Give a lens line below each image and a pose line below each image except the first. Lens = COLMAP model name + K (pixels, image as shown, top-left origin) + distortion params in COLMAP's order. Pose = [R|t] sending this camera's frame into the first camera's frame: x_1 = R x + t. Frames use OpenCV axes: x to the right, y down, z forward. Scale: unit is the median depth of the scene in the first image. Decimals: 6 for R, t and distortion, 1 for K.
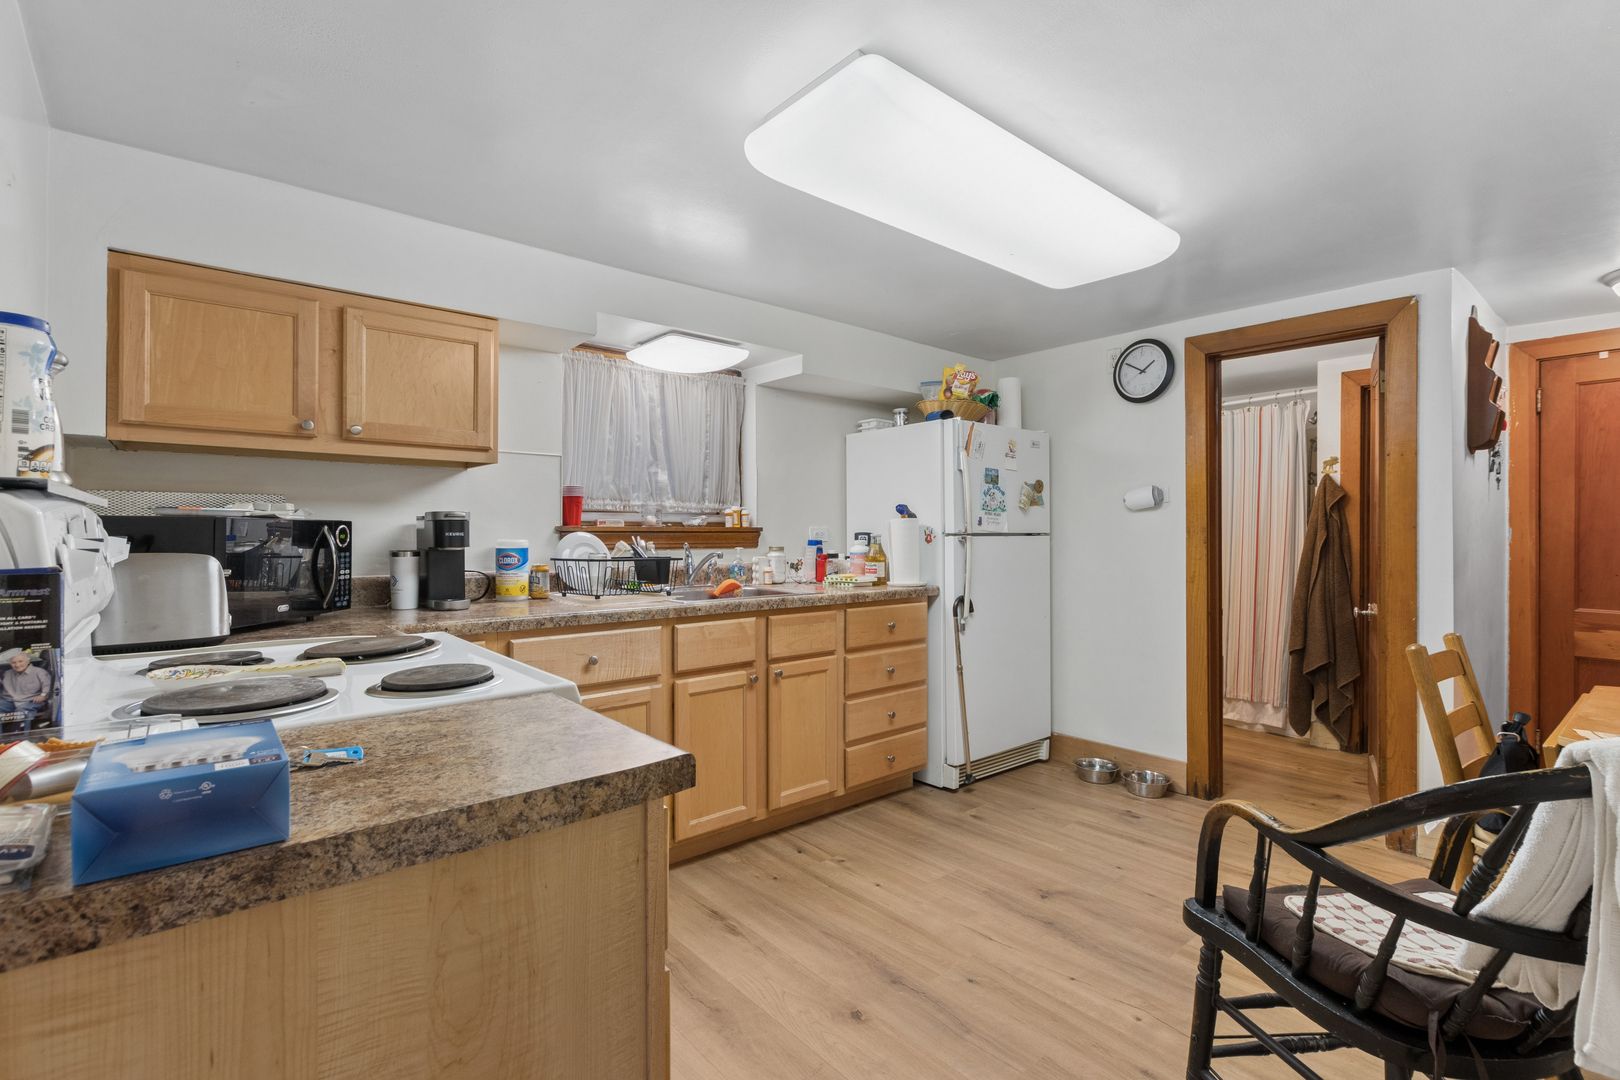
lens RADIAL K [[746.2, 0, 812.0], [0, 746.2, 537.0], [0, 0, 1]] dist [0.002222, 0.000221]
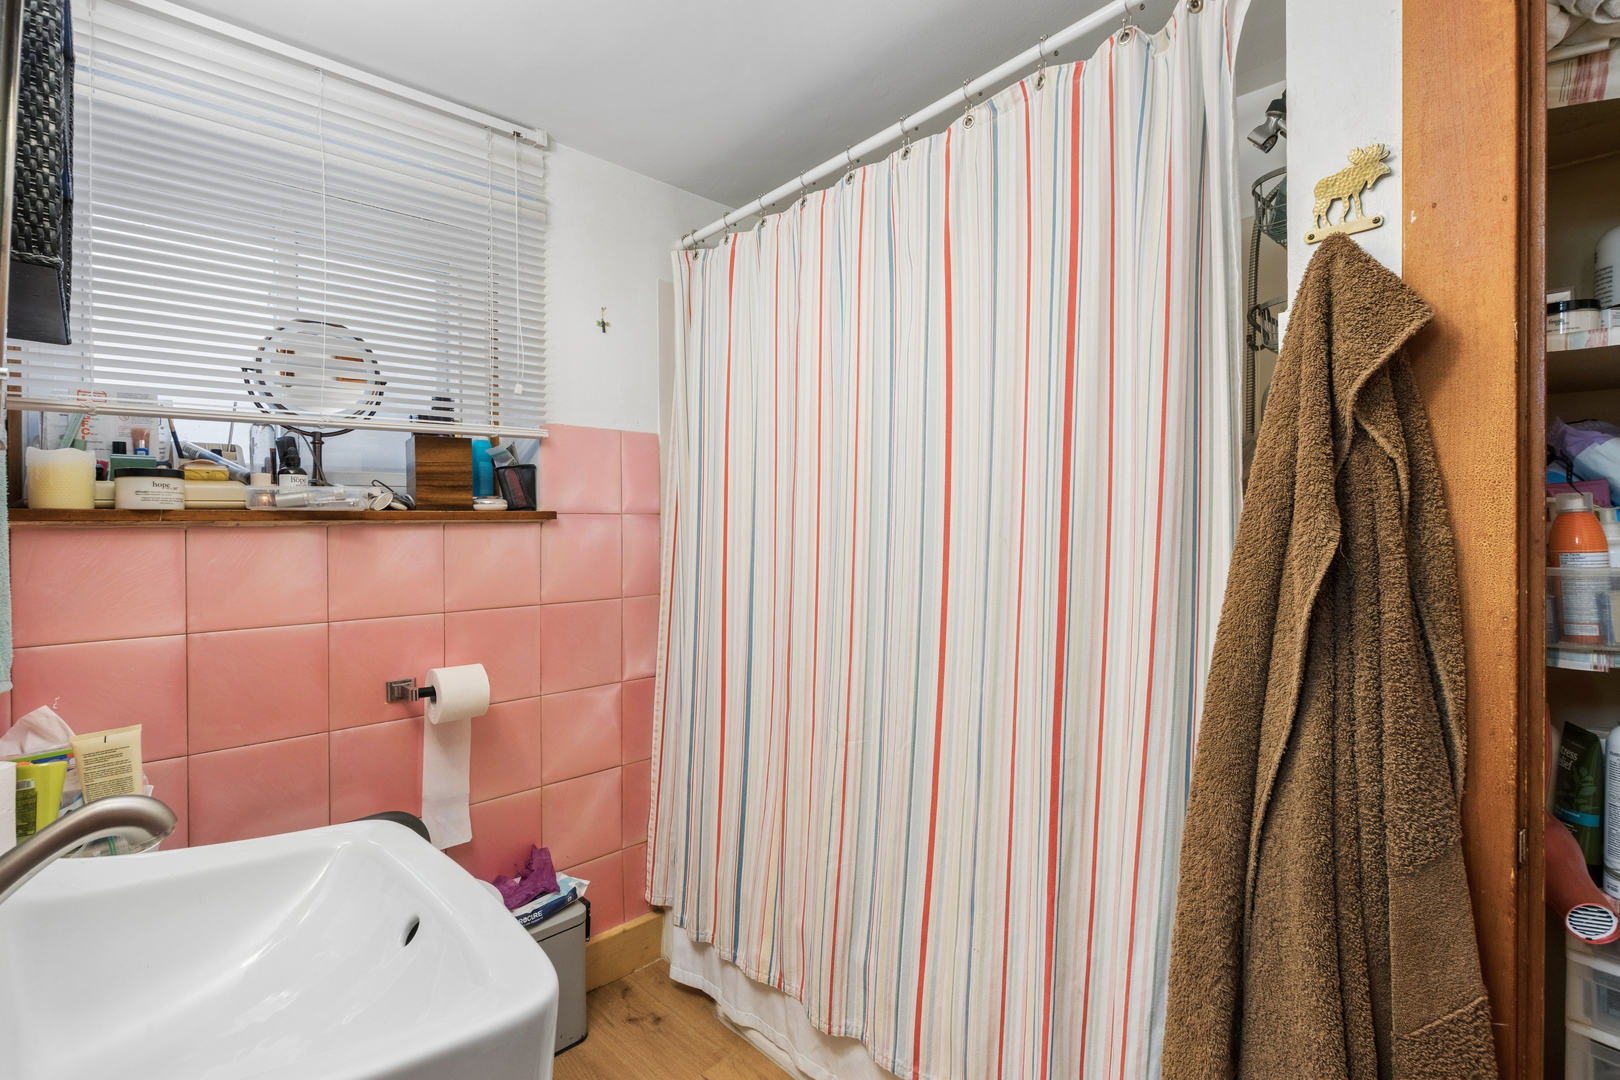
lens RADIAL K [[746.2, 0, 808.0], [0, 746.2, 533.1], [0, 0, 1]] dist [0.002222, 0.000221]
pose [[0.998618, -0.005368, 0.052283, 0.539176], [0.005165, 0.999979, 0.004011, -0.005172], [-0.052303, -0.003736, 0.998624, 0.810771]]
